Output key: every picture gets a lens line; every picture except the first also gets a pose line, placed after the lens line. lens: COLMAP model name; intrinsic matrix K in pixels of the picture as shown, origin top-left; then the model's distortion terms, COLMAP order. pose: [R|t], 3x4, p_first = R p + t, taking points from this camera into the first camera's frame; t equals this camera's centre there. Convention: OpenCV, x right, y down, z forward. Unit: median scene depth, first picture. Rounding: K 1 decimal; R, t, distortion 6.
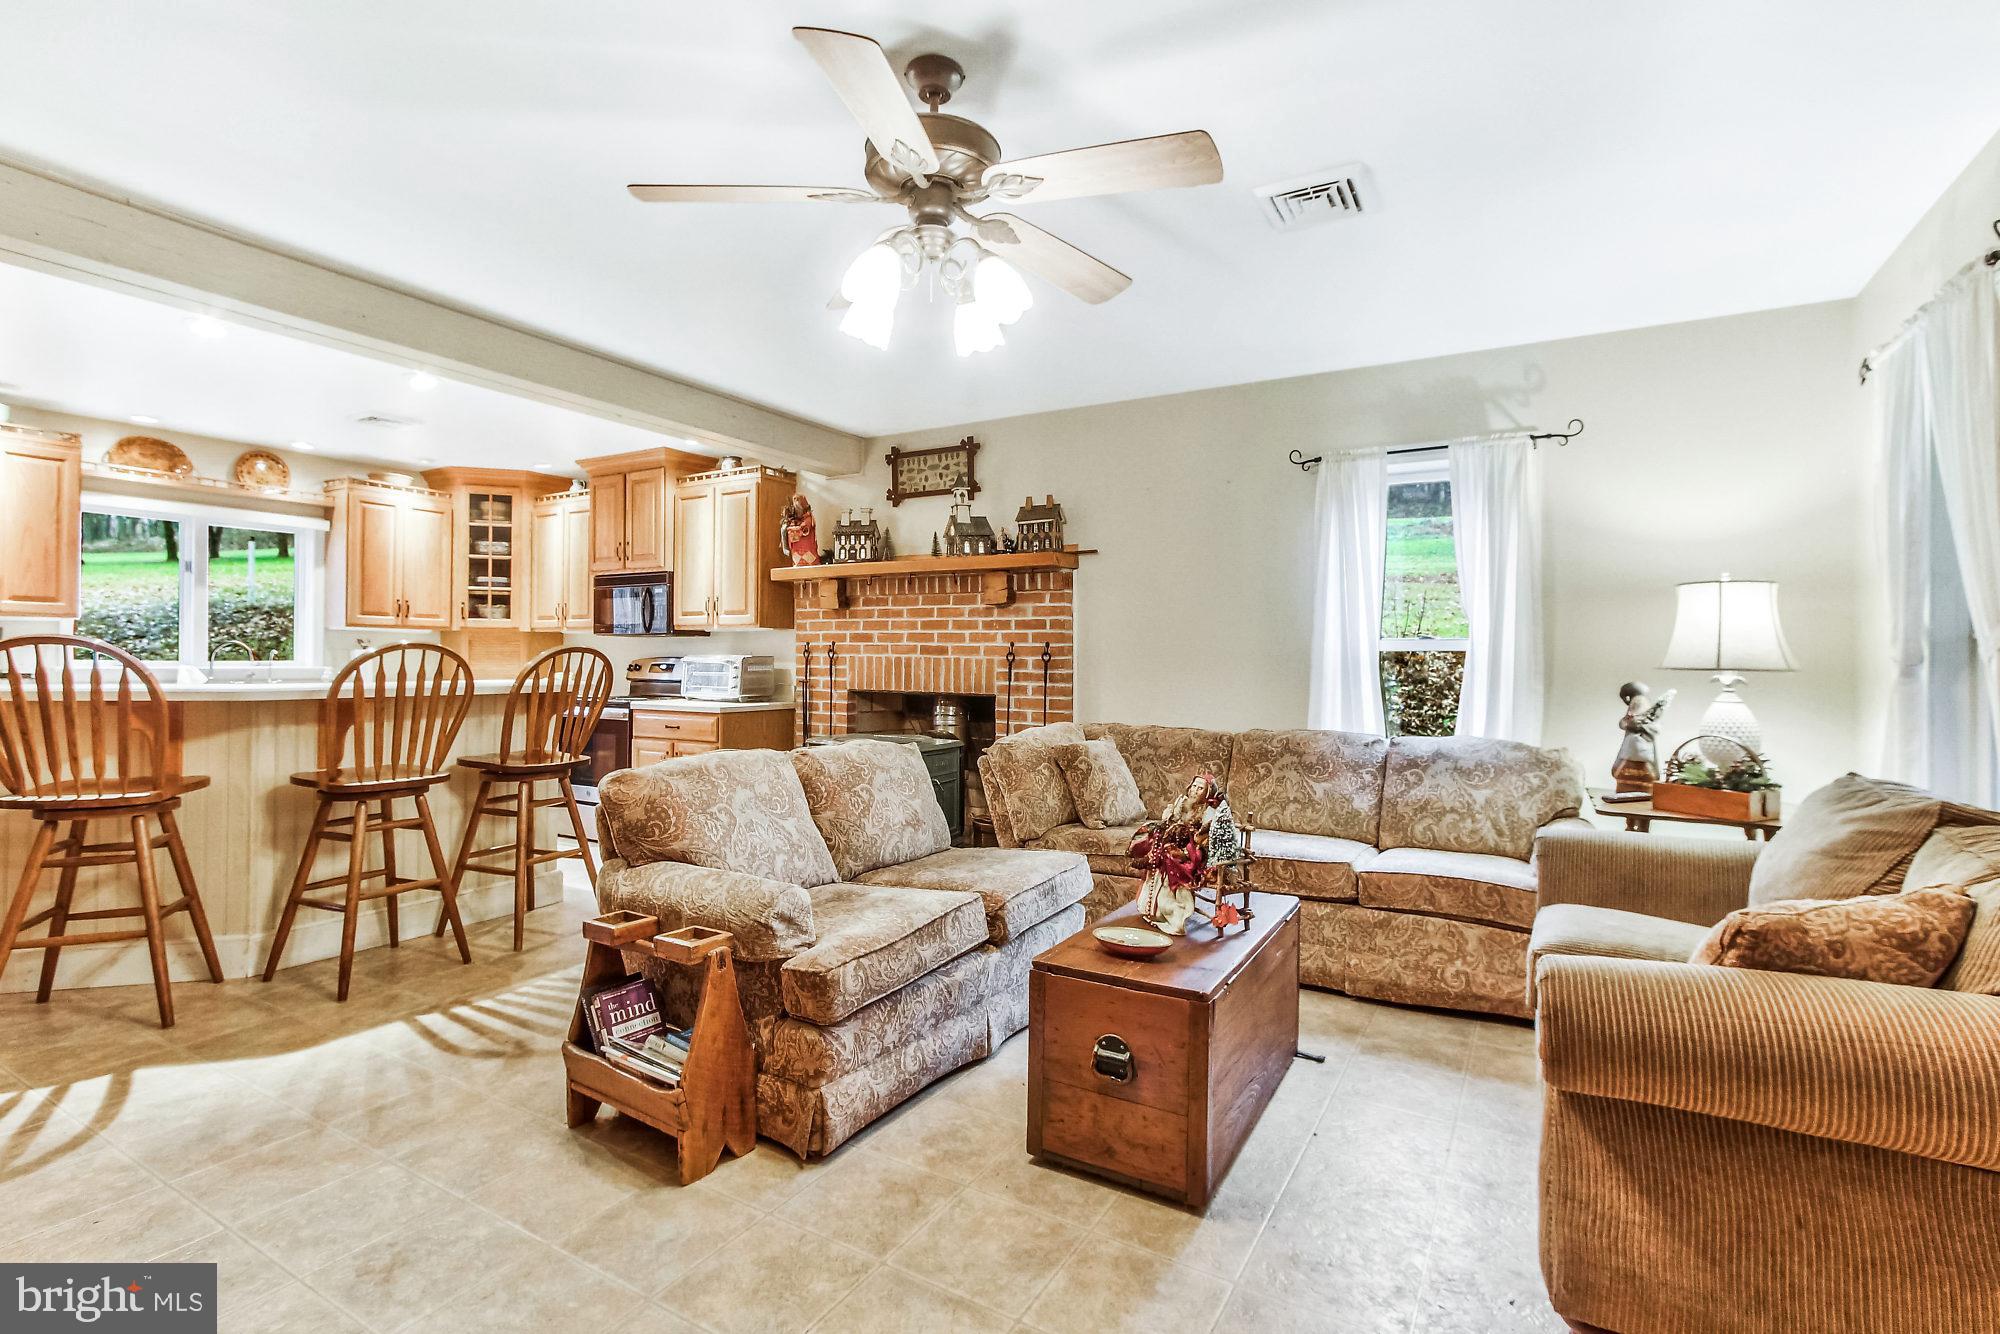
lens RADIAL K [[941.5, 0, 1000.9], [0, 941.5, 644.1], [0, 0, 1]] dist [-0.000117, -0.000092]
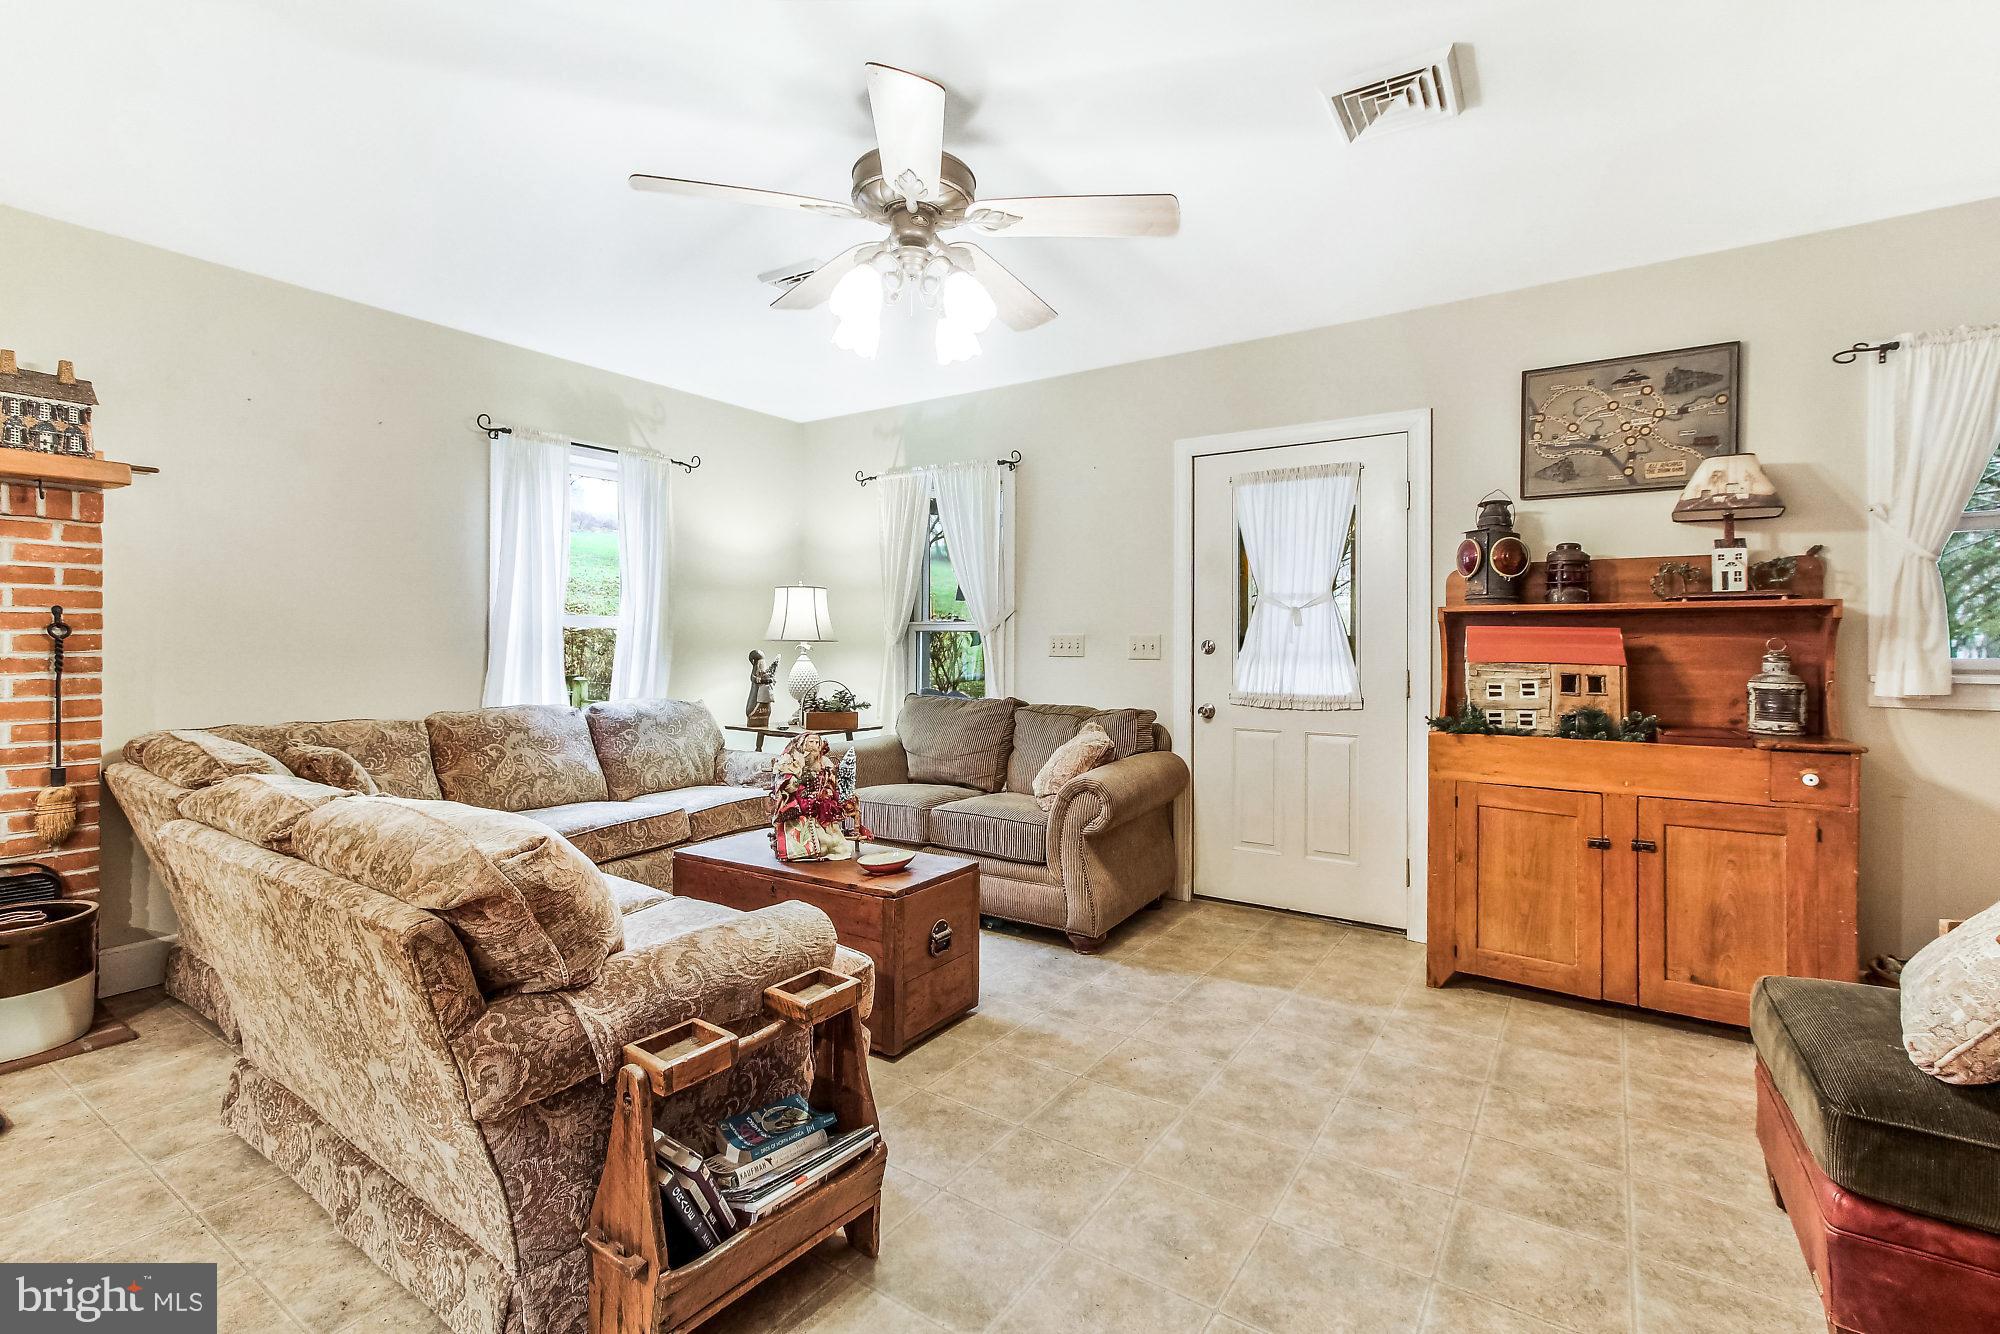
lens RADIAL K [[899.3, 0, 1009.7], [0, 899.3, 636.9], [0, 0, 1]] dist [-0.000823, -0.000185]
pose [[0.049789, -0.004942, 0.998748, -0.463017], [-0.018768, 0.999807, 0.005883, 0.002654], [-0.998583, -0.019038, 0.049686, 0.343607]]
